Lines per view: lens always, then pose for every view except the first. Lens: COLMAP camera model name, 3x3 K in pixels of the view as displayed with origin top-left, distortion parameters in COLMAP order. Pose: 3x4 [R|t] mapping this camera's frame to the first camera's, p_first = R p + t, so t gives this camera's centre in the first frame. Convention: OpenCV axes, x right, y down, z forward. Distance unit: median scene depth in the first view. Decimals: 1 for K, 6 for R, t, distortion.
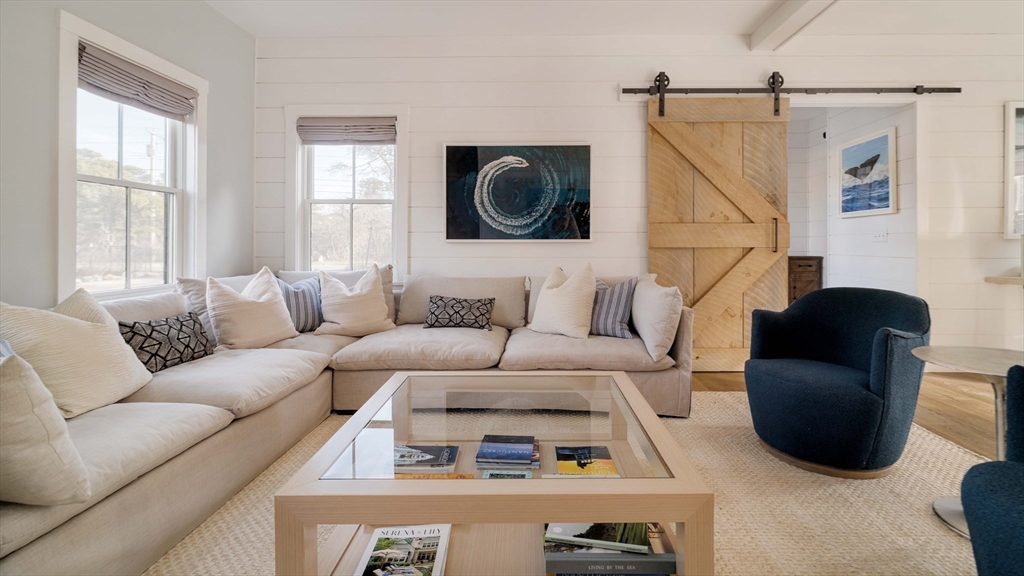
lens RADIAL K [[454.6, 0, 520.6], [0, 454.6, 243.4], [0, 0, 1]] dist [-0.002329, -0.000269]
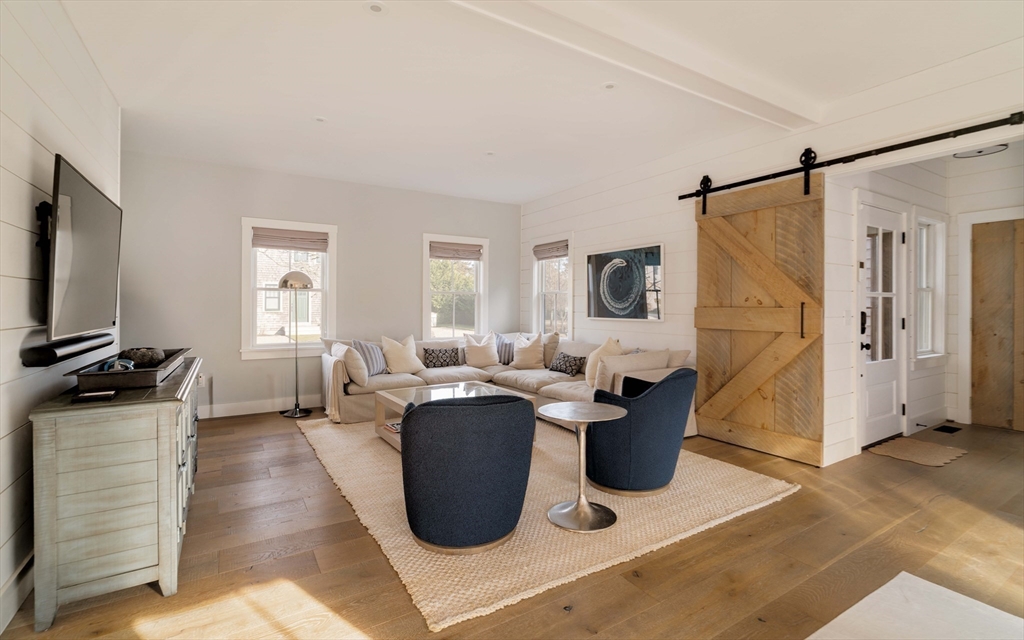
lens RADIAL K [[462.7, 0, 530.2], [0, 462.7, 306.4], [0, 0, 1]] dist [-0.012798, 0.000602]
pose [[0.558258, 0.001747, -0.829665, 1.032198], [0.001164, 0.999995, 0.002889, -0.050523], [0.829666, -0.002579, 0.558253, -0.018317]]
